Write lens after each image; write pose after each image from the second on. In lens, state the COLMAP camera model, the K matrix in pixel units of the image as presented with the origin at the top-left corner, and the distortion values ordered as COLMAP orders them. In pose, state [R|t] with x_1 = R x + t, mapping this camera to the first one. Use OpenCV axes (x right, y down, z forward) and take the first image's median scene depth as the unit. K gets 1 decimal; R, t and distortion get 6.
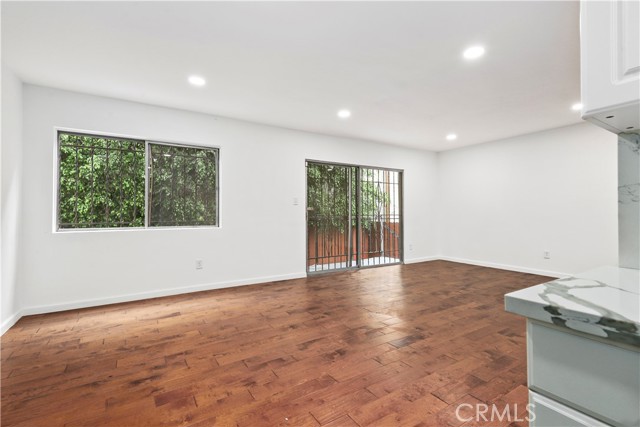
lens RADIAL K [[291.4, 0, 321.5], [0, 291.4, 212.2], [0, 0, 1]] dist [0.011985, -0.000166]
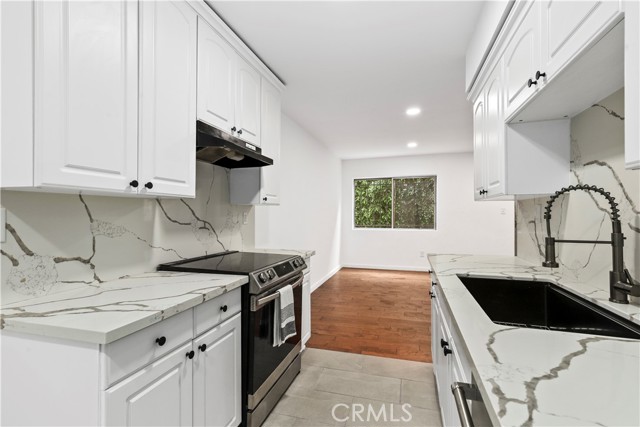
lens RADIAL K [[291.4, 0, 321.5], [0, 291.4, 212.2], [0, 0, 1]] dist [0.011985, -0.000166]
pose [[0.649492, -0.005159, -0.760351, 0.438001], [0.004795, 0.999985, -0.002689, -0.042270], [0.760353, -0.001899, 0.649507, -0.430677]]
